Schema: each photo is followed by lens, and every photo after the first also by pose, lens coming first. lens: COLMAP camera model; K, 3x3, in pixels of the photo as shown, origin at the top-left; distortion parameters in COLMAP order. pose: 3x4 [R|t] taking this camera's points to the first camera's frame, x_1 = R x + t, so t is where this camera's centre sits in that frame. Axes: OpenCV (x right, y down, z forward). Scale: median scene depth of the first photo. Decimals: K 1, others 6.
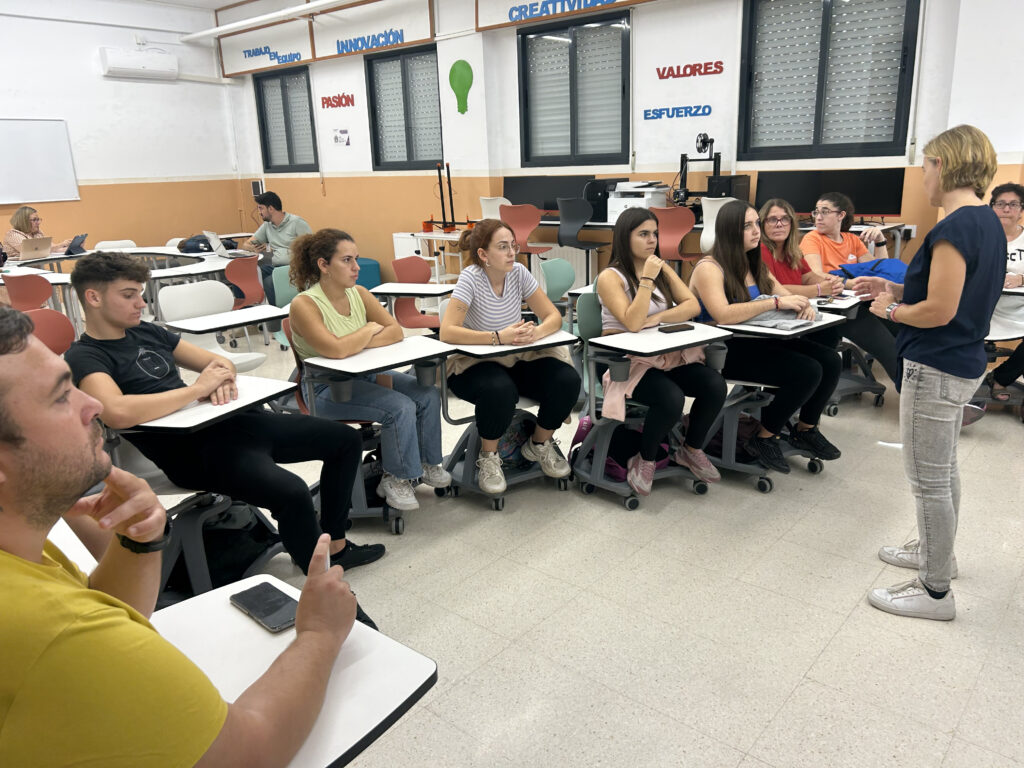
lens RADIAL K [[781.6, 0, 511.6], [0, 781.6, 377.5], [0, 0, 1]] dist [0.046690, -0.050584]
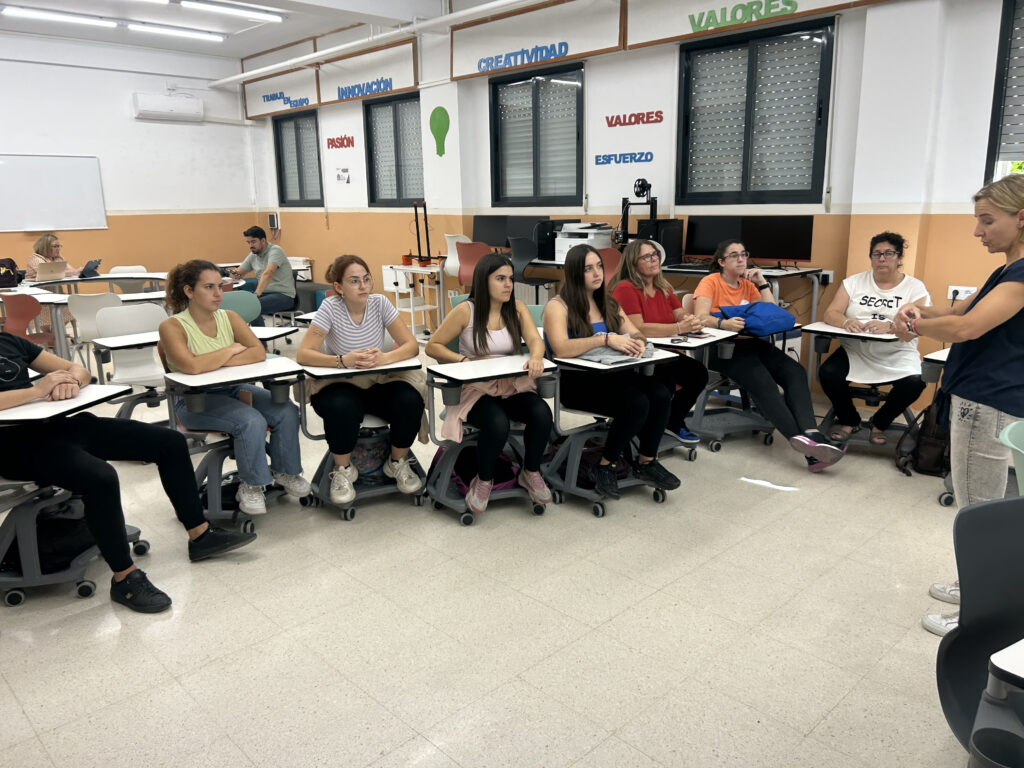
lens RADIAL K [[781.6, 0, 513.9], [0, 781.6, 375.8], [0, 0, 1]] dist [0.046690, -0.050584]
pose [[0.994809, 0.038228, -0.094303, 0.177433], [-0.042380, 0.998200, -0.042426, 0.003303], [0.092512, 0.046202, 0.994639, -0.042701]]
